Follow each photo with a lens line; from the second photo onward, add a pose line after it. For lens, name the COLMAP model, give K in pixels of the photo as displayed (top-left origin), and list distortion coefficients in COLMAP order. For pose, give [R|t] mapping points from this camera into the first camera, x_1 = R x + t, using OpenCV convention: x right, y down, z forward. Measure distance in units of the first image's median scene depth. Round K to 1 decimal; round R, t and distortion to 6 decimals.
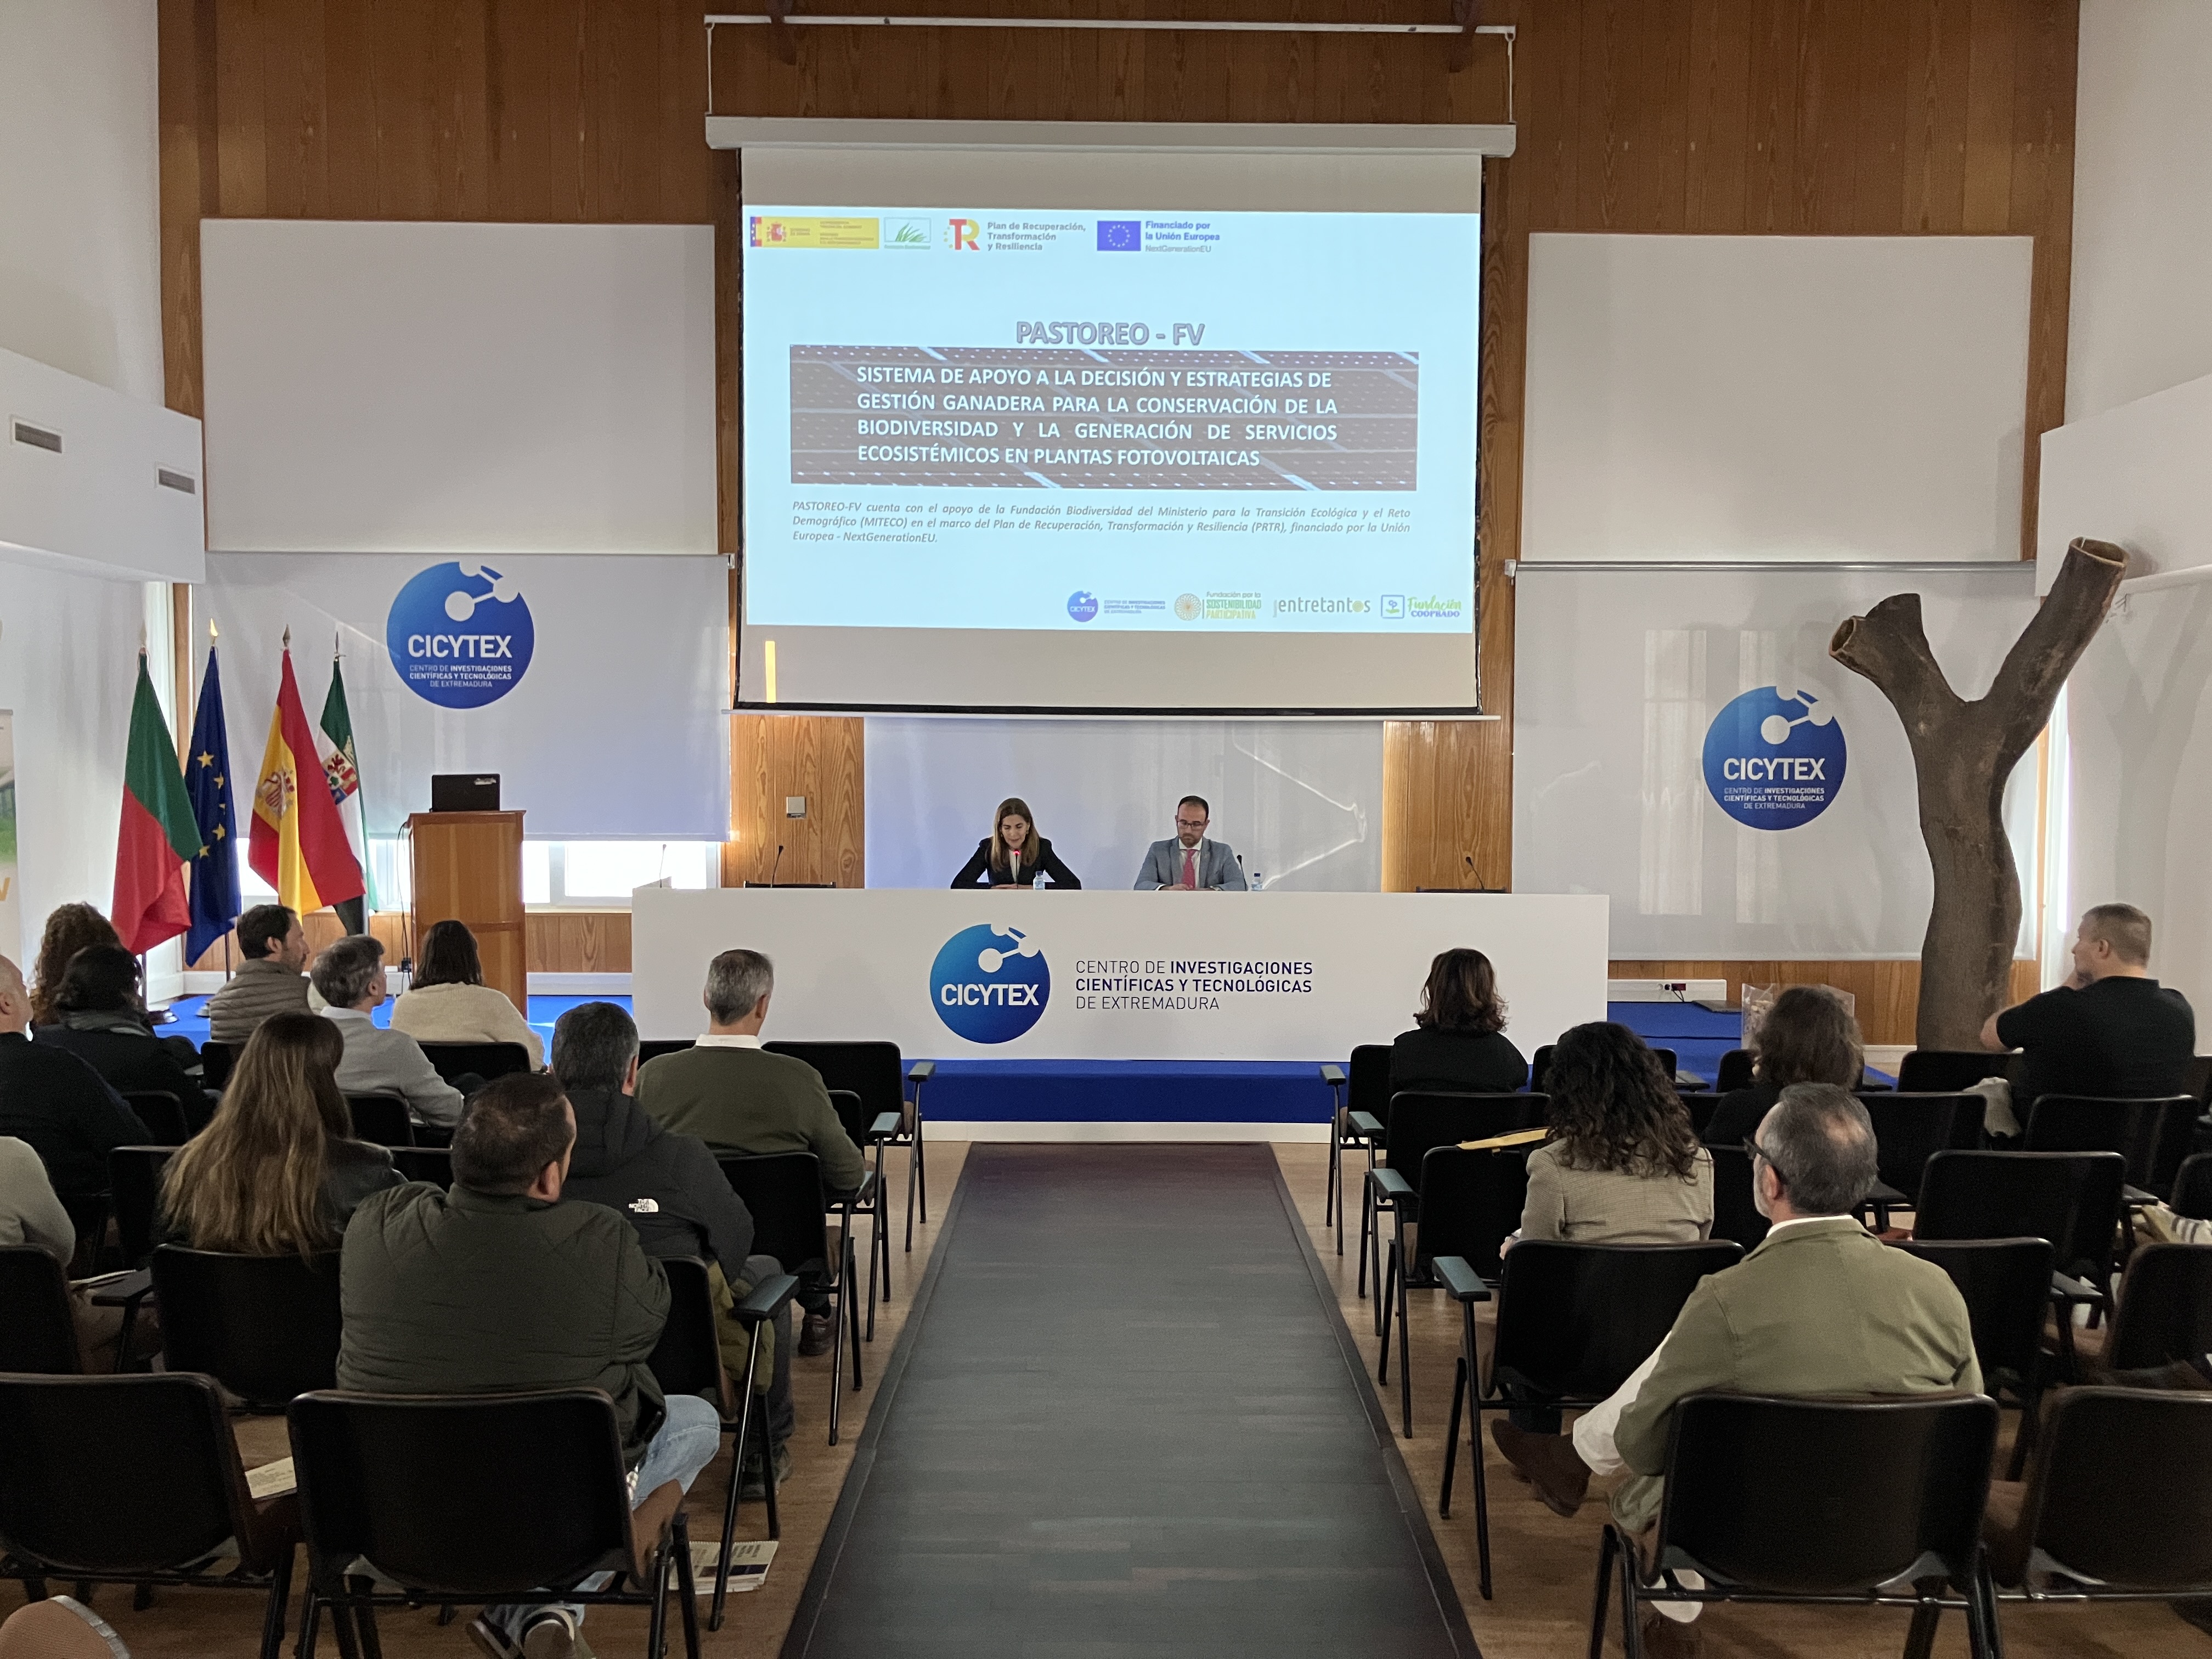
lens RADIAL K [[1773.6, 0, 1098.4], [0, 1773.6, 844.6], [0, 0, 1]] dist [0.019348, -0.001633]
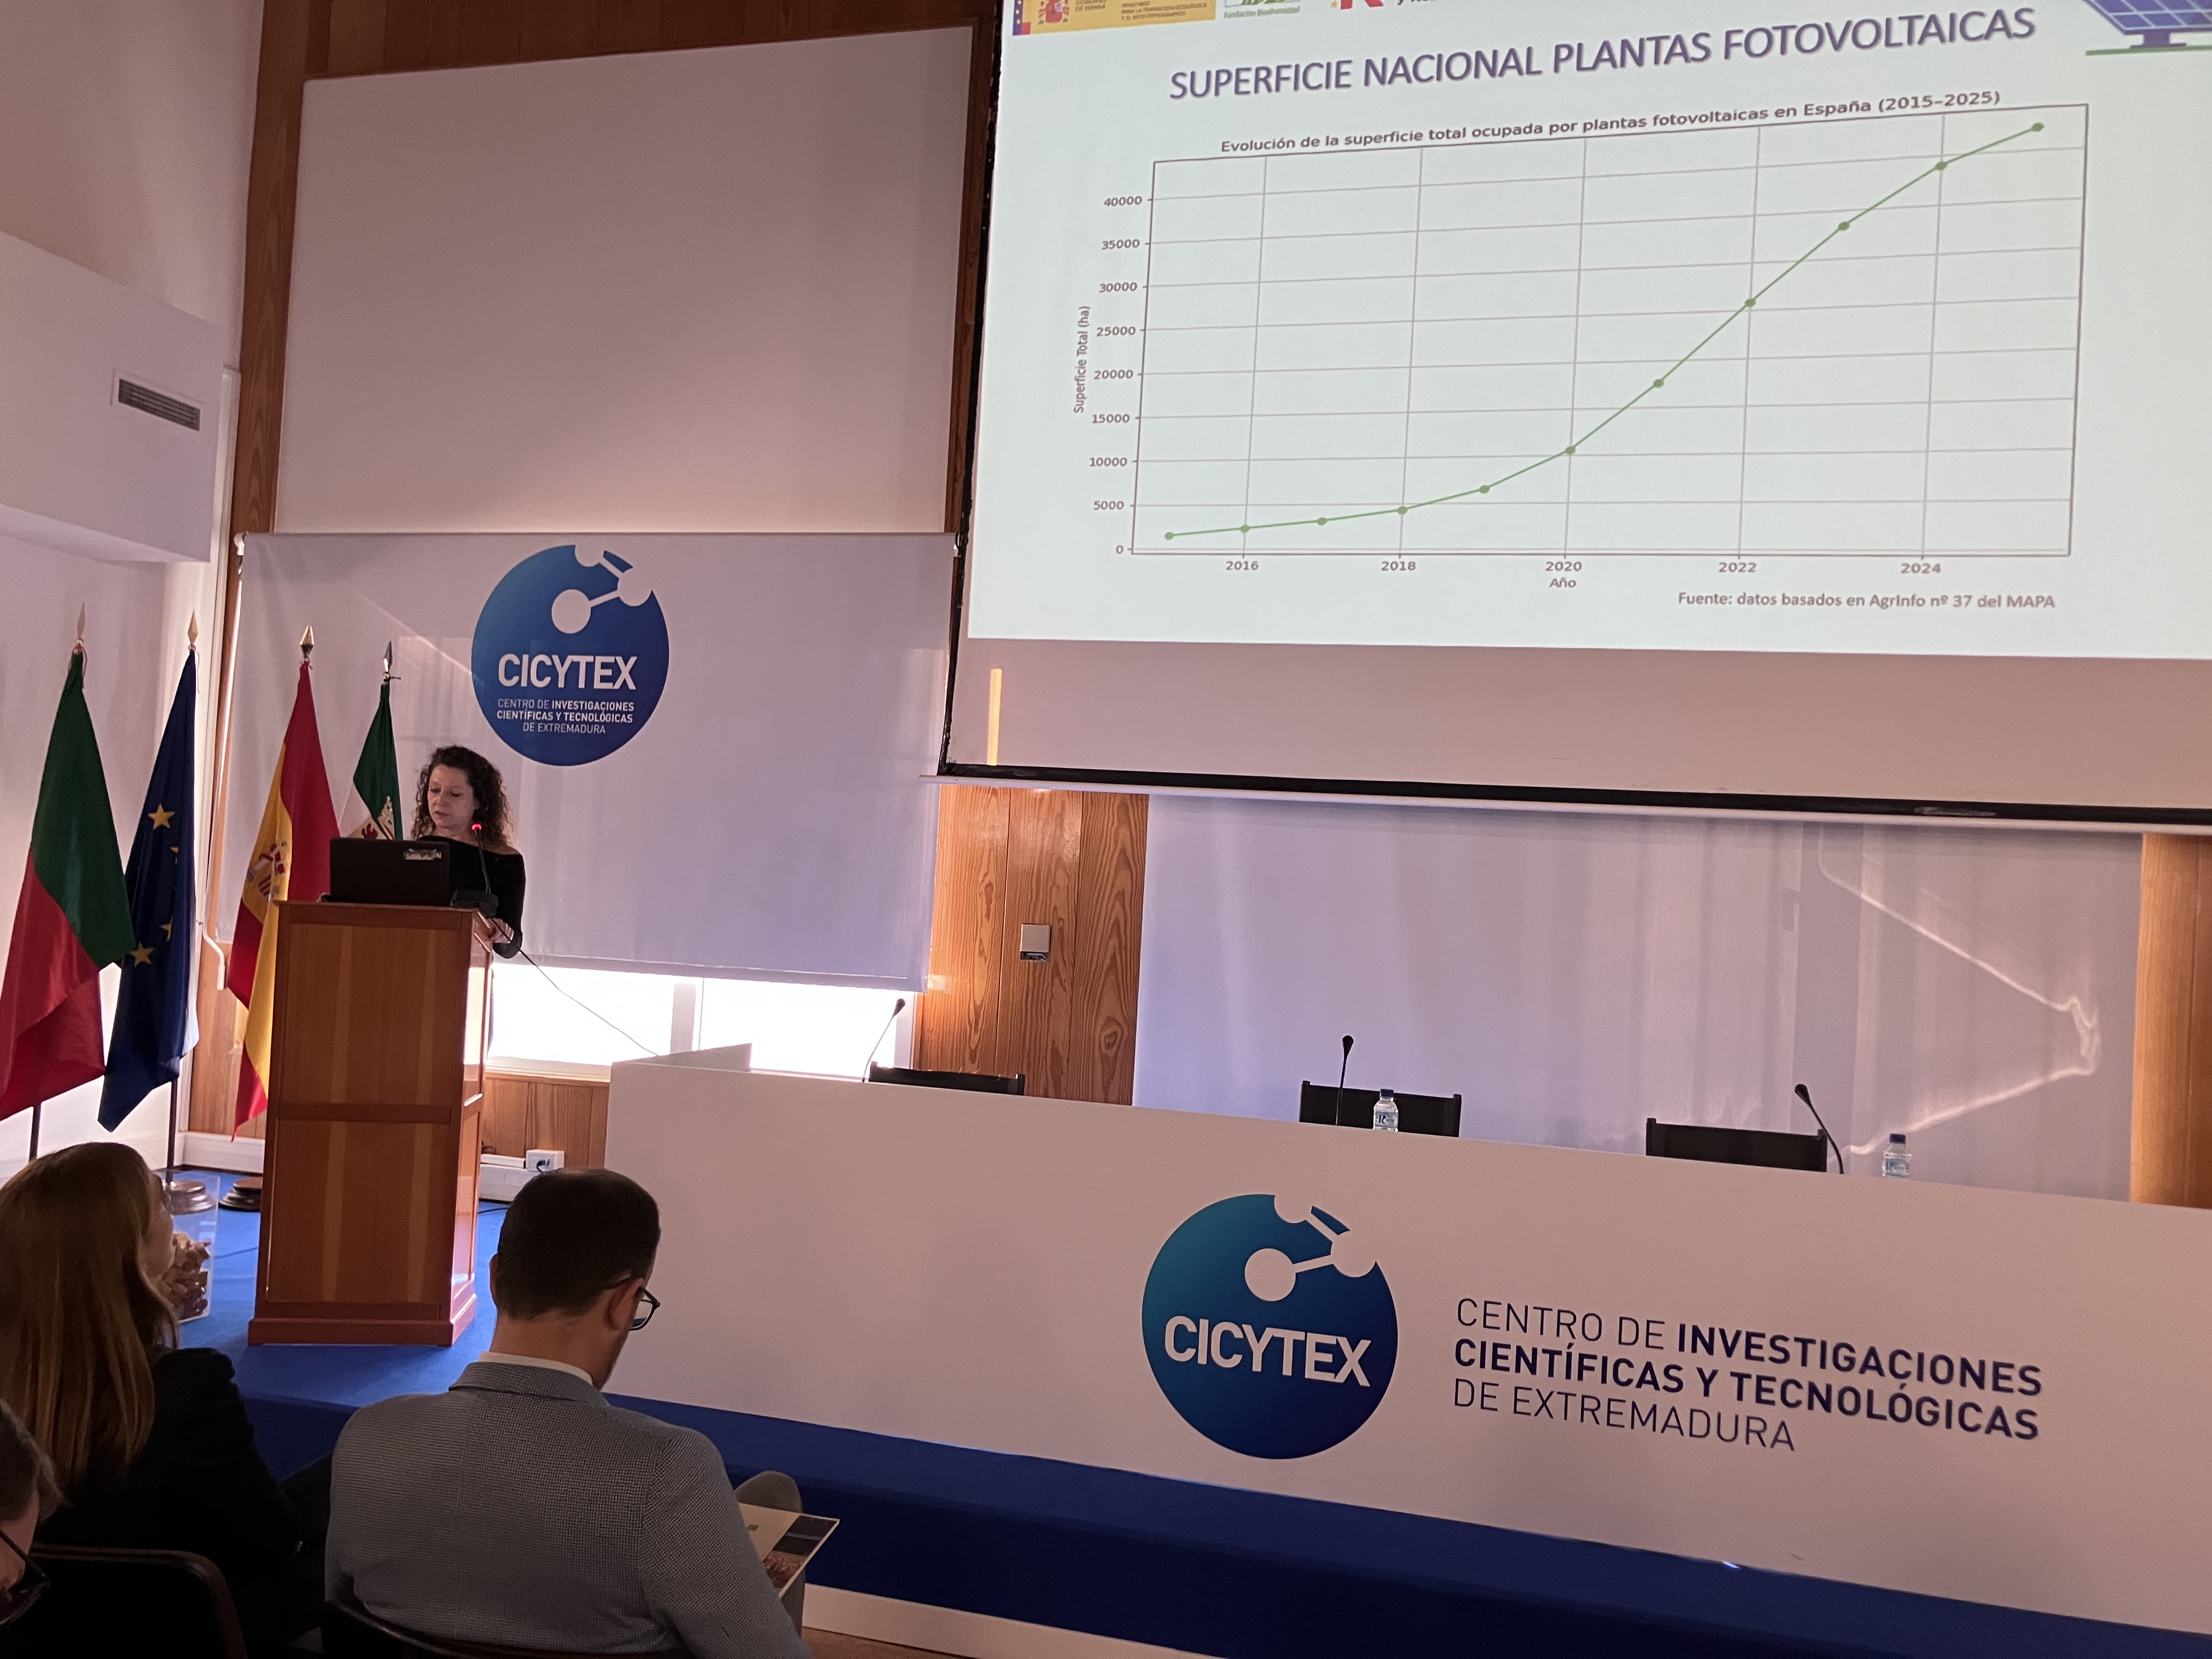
lens RADIAL K [[1773.6, 0, 1098.4], [0, 1773.6, 844.6], [0, 0, 1]] dist [0.019348, -0.001633]
pose [[0.959117, 0.040323, -0.280123, 0.018132], [-0.068221, 0.993552, -0.090561, -0.001408], [0.274665, 0.105969, 0.955683, 0.441279]]
